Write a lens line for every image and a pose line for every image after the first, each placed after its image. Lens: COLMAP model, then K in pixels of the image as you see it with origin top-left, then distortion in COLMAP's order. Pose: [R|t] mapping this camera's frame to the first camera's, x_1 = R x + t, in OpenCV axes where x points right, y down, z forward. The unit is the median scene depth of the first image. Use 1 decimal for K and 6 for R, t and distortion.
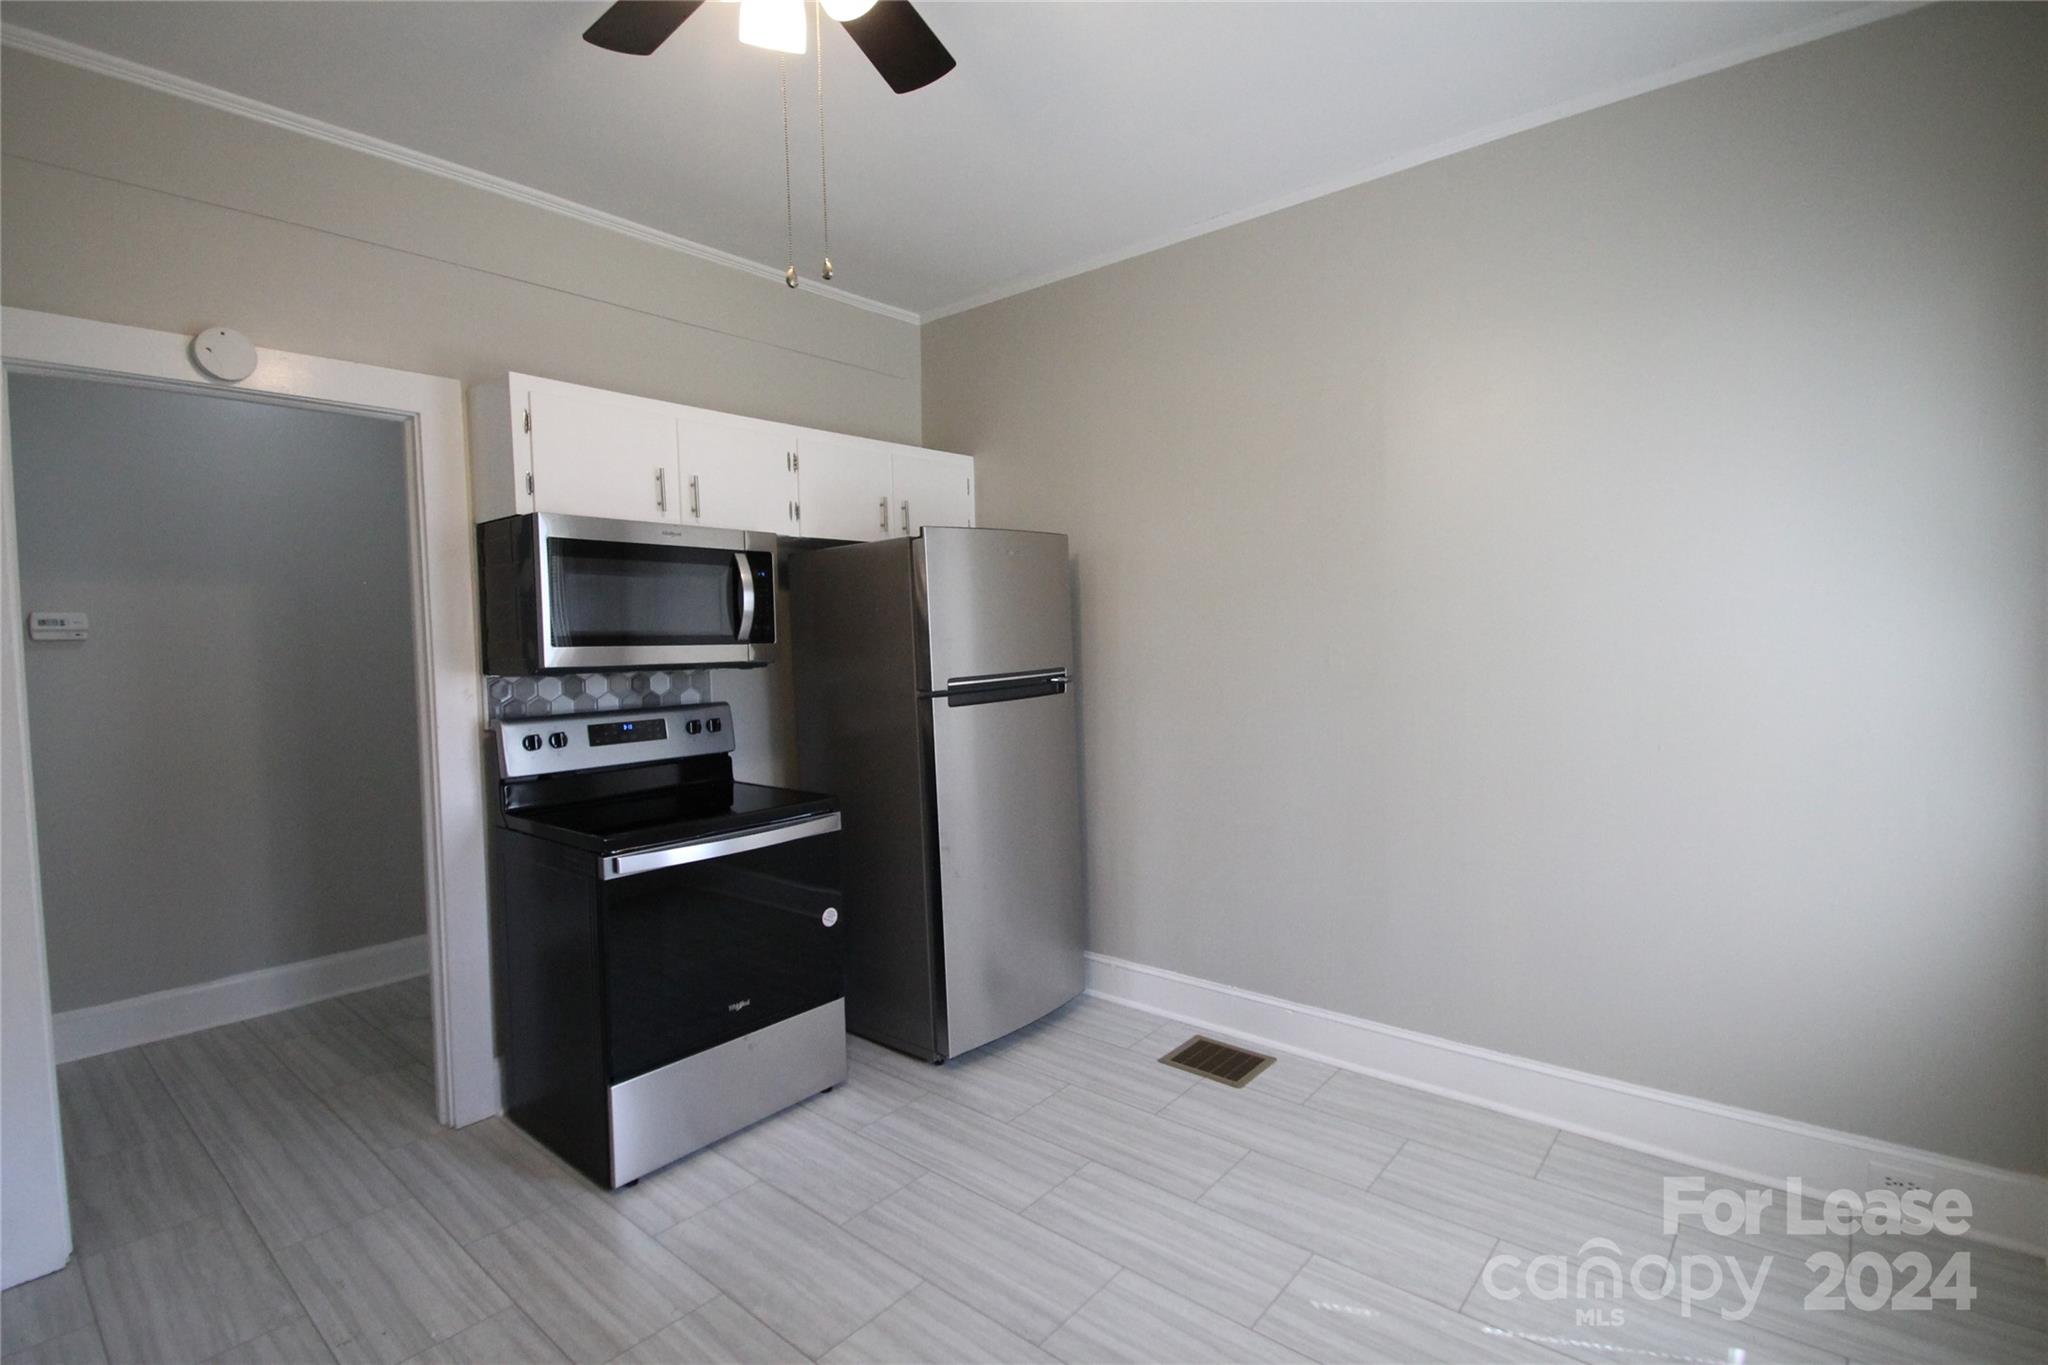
lens RADIAL K [[959.3, 0, 1013.7], [0, 959.3, 685.8], [0, 0, 1]] dist [0.014248, -0.019141]
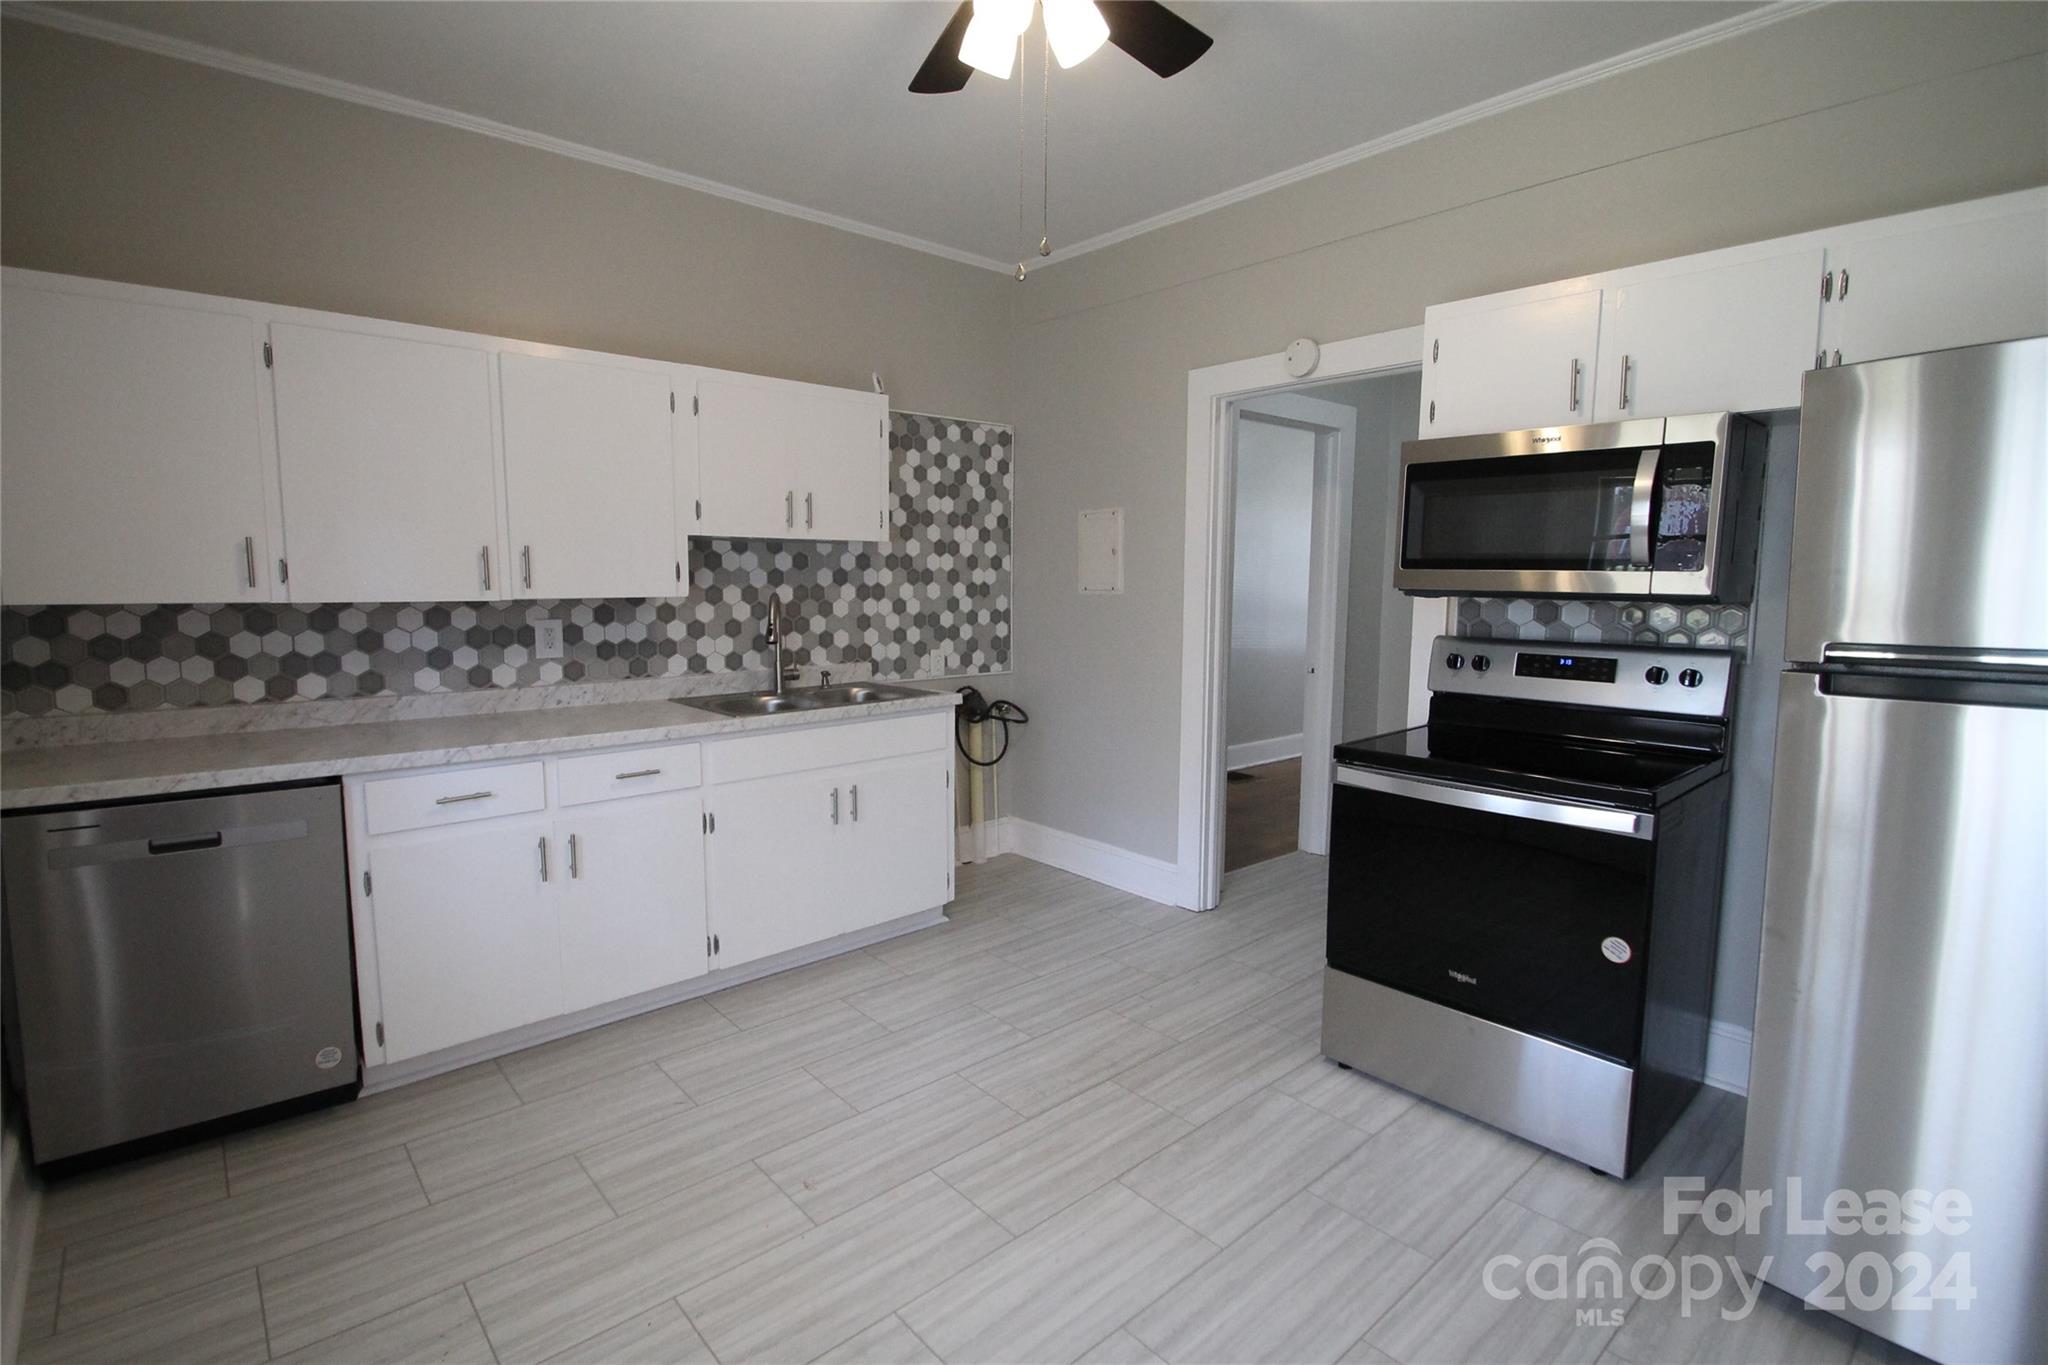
lens RADIAL K [[963.8, 0, 1009.5], [0, 963.8, 685.5], [0, 0, 1]] dist [0.017785, -0.018846]
pose [[-0.142603, 0.137910, -0.980125, 0.589861], [-0.052548, 0.987794, 0.146634, -0.042176], [0.988384, 0.072414, -0.133616, 0.654596]]
